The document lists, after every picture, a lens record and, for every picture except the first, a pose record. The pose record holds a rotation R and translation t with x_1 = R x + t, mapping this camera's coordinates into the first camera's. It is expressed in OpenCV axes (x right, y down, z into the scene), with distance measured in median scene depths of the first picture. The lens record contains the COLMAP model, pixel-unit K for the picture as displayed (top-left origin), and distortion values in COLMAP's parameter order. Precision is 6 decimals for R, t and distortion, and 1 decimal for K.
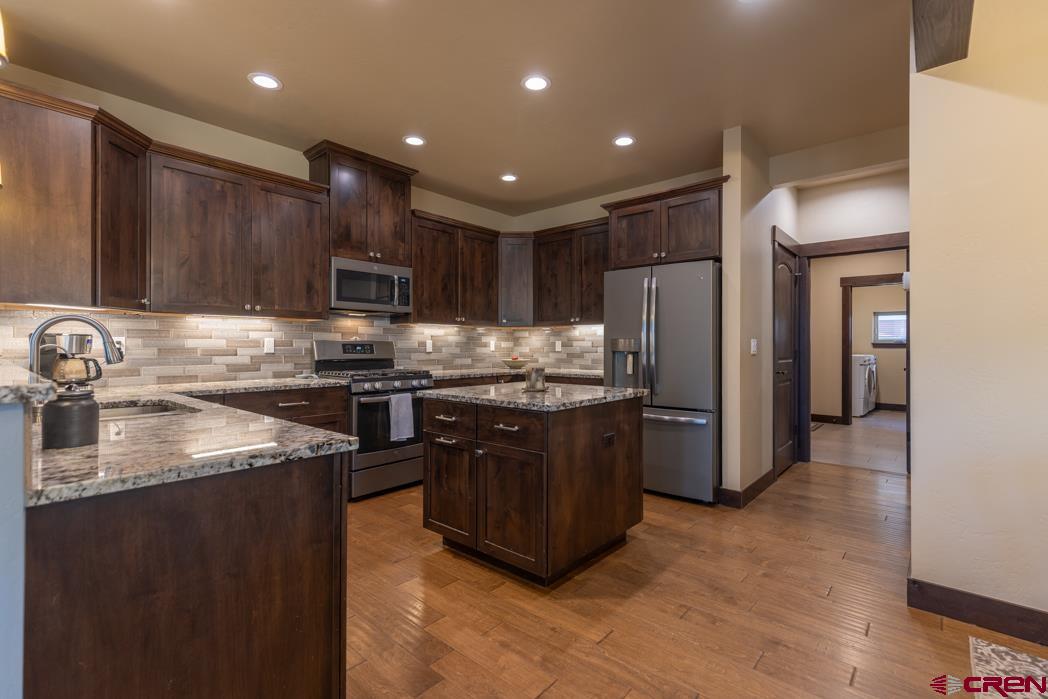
lens RADIAL K [[479.5, 0, 526.3], [0, 479.5, 345.4], [0, 0, 1]] dist [0.010715, -0.000151]
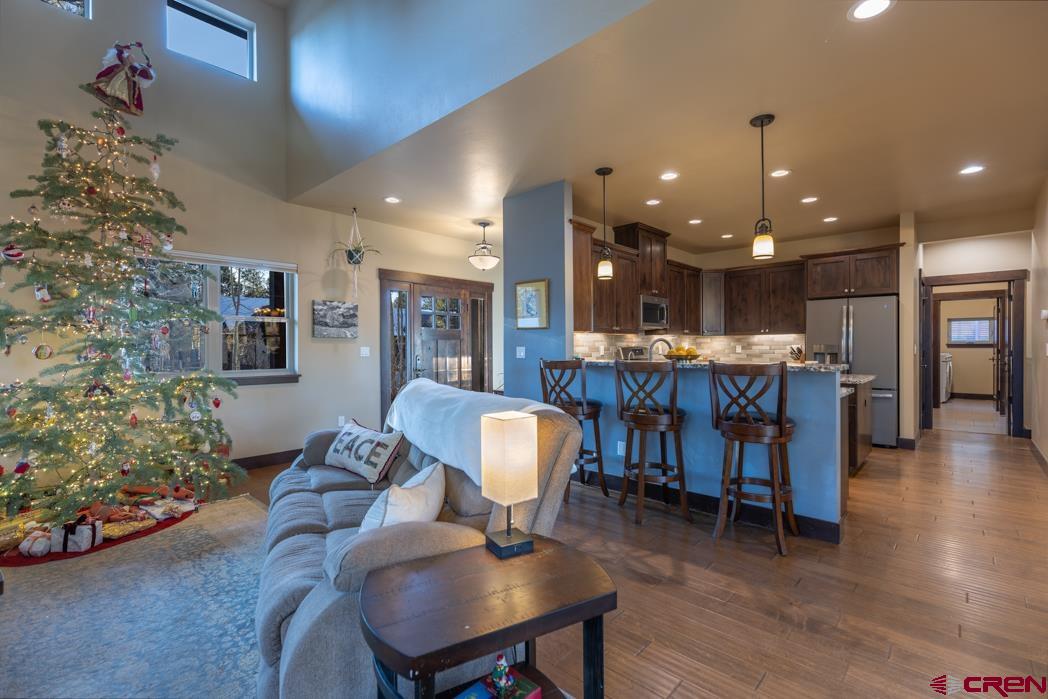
lens RADIAL K [[472.8, 0, 522.3], [0, 472.8, 349.3], [0, 0, 1]] dist [0.010093, -0.000818]
pose [[0.999270, -0.005905, -0.037737, -0.665266], [0.006208, 0.999949, 0.007912, -0.015987], [0.037688, -0.008140, 0.999256, -0.527283]]
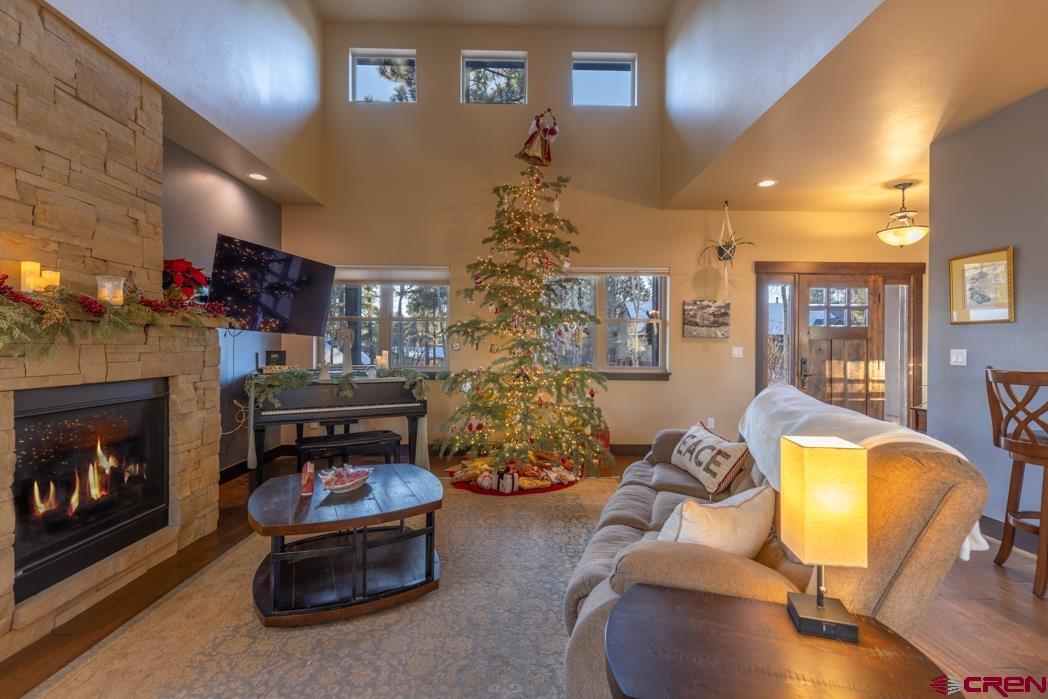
lens RADIAL K [[472.8, 0, 522.3], [0, 472.8, 349.3], [0, 0, 1]] dist [0.010093, -0.000818]
pose [[0.669199, 0.006955, -0.743050, -0.607839], [-0.002809, 0.999973, 0.006830, -0.016068], [0.743078, -0.002484, 0.669201, -0.472487]]
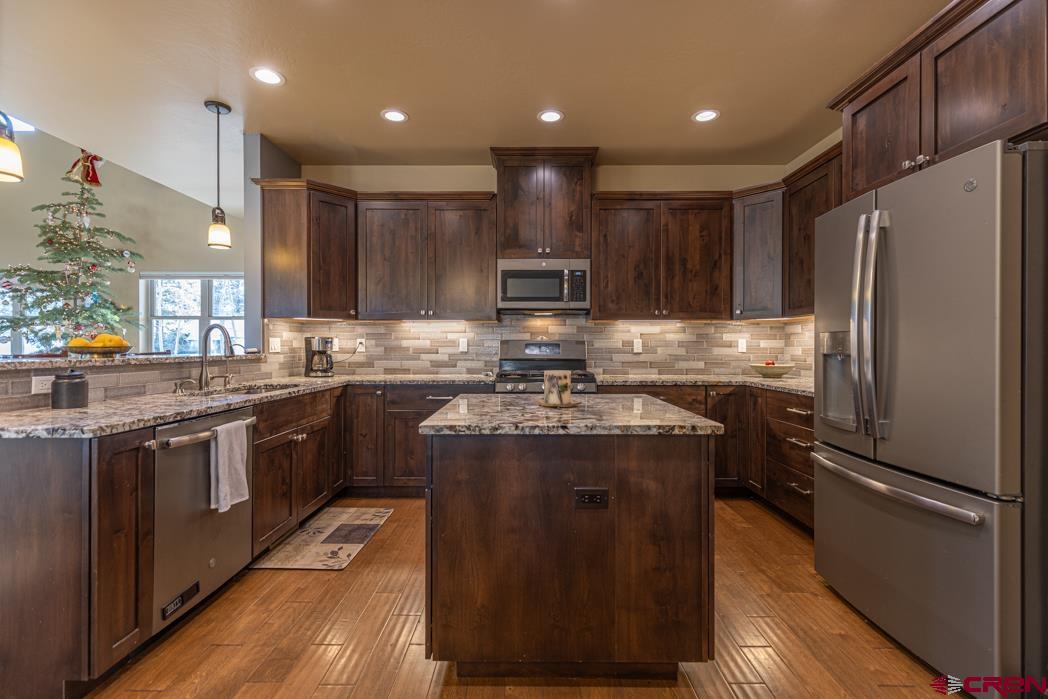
lens RADIAL K [[472.8, 0, 522.3], [0, 472.8, 349.3], [0, 0, 1]] dist [0.010093, -0.000818]
pose [[0.649183, 0.004556, -0.760619, 0.361996], [0.000403, 0.999980, 0.006334, 0.002651], [0.760632, -0.004419, 0.649168, 0.341821]]
